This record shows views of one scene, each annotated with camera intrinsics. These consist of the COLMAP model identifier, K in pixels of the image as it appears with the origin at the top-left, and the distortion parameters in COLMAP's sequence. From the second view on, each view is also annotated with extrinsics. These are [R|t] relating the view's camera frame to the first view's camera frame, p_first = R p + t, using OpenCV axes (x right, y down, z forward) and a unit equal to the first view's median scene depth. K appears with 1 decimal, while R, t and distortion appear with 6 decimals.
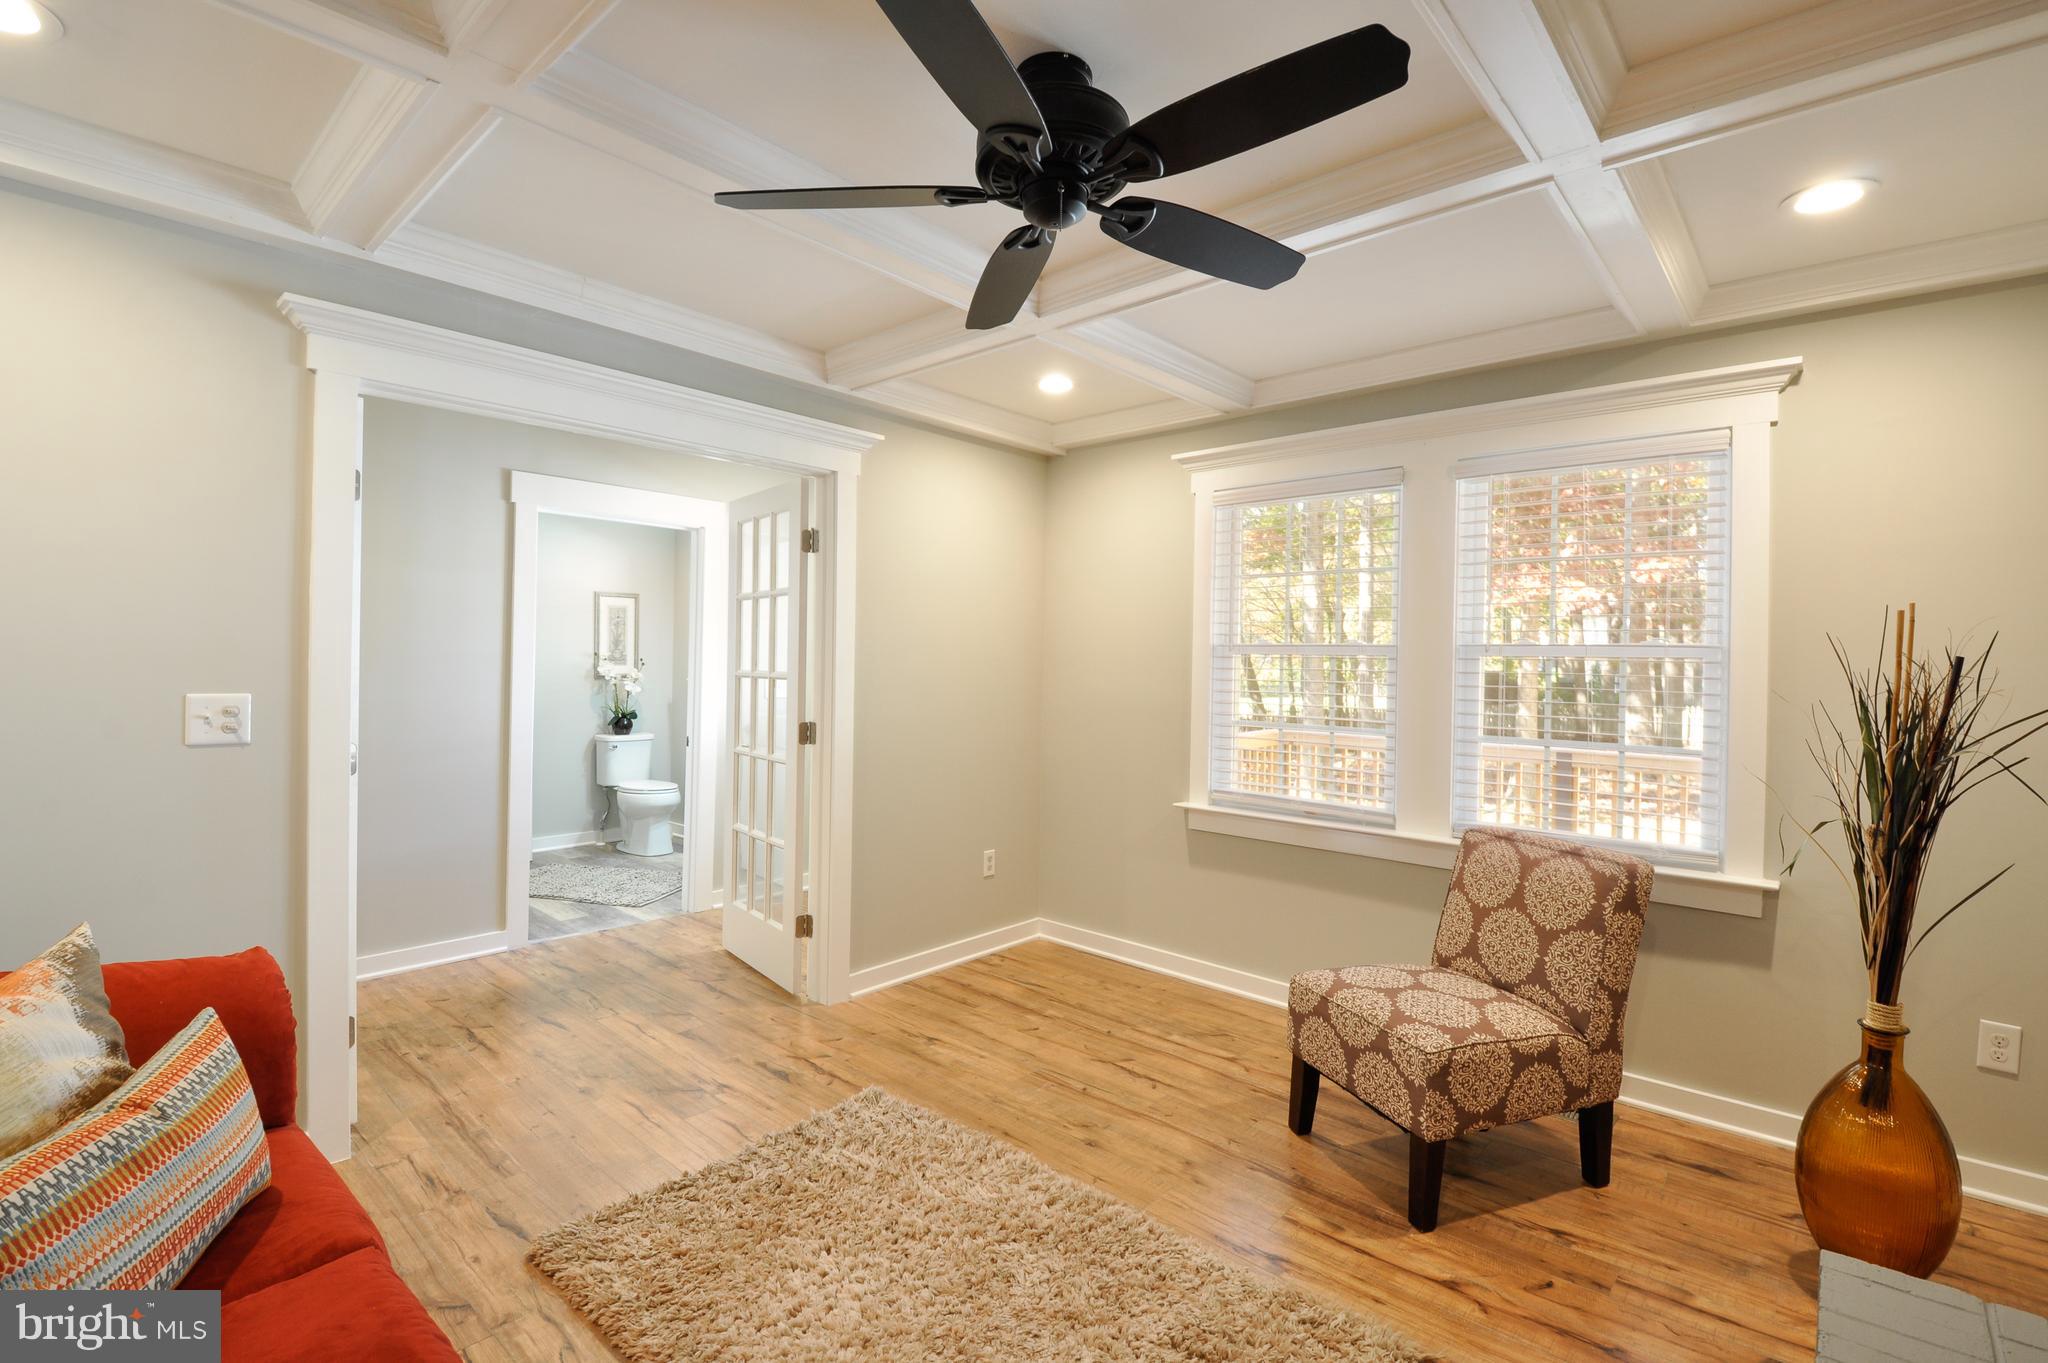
lens RADIAL K [[943.3, 0, 1014.6], [0, 943.3, 671.2], [0, 0, 1]] dist [0.003986, 0.000182]
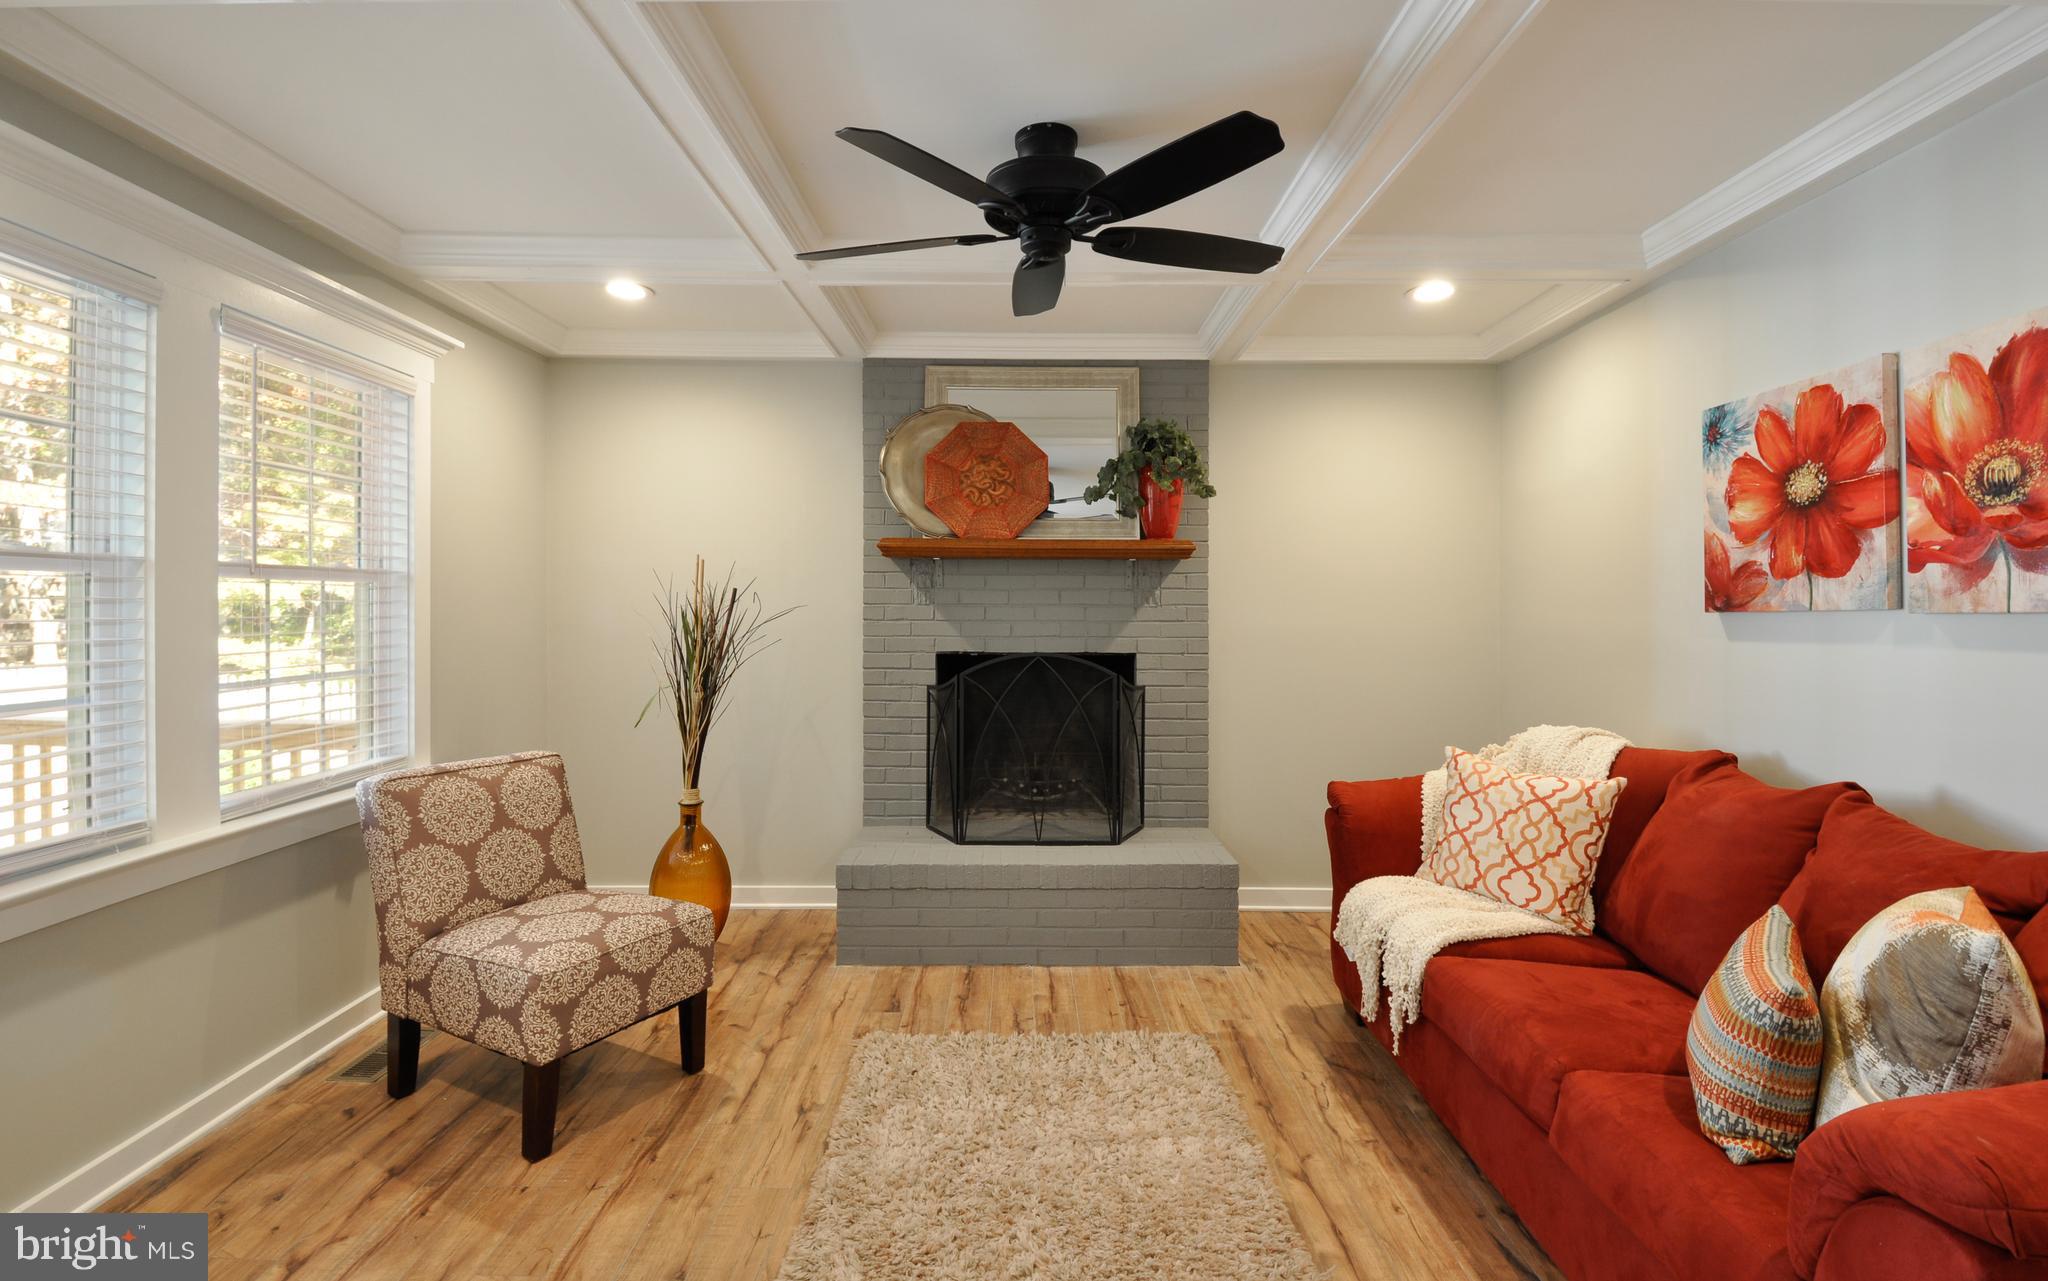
lens RADIAL K [[928.0, 0, 1034.3], [0, 928.0, 611.2], [0, 0, 1]] dist [-0.002367, -0.000246]
pose [[-0.684674, -0.021697, 0.728527, -0.506289], [-0.006986, 0.999706, 0.023207, -0.008539], [-0.728816, 0.010799, -0.684624, 1.093199]]
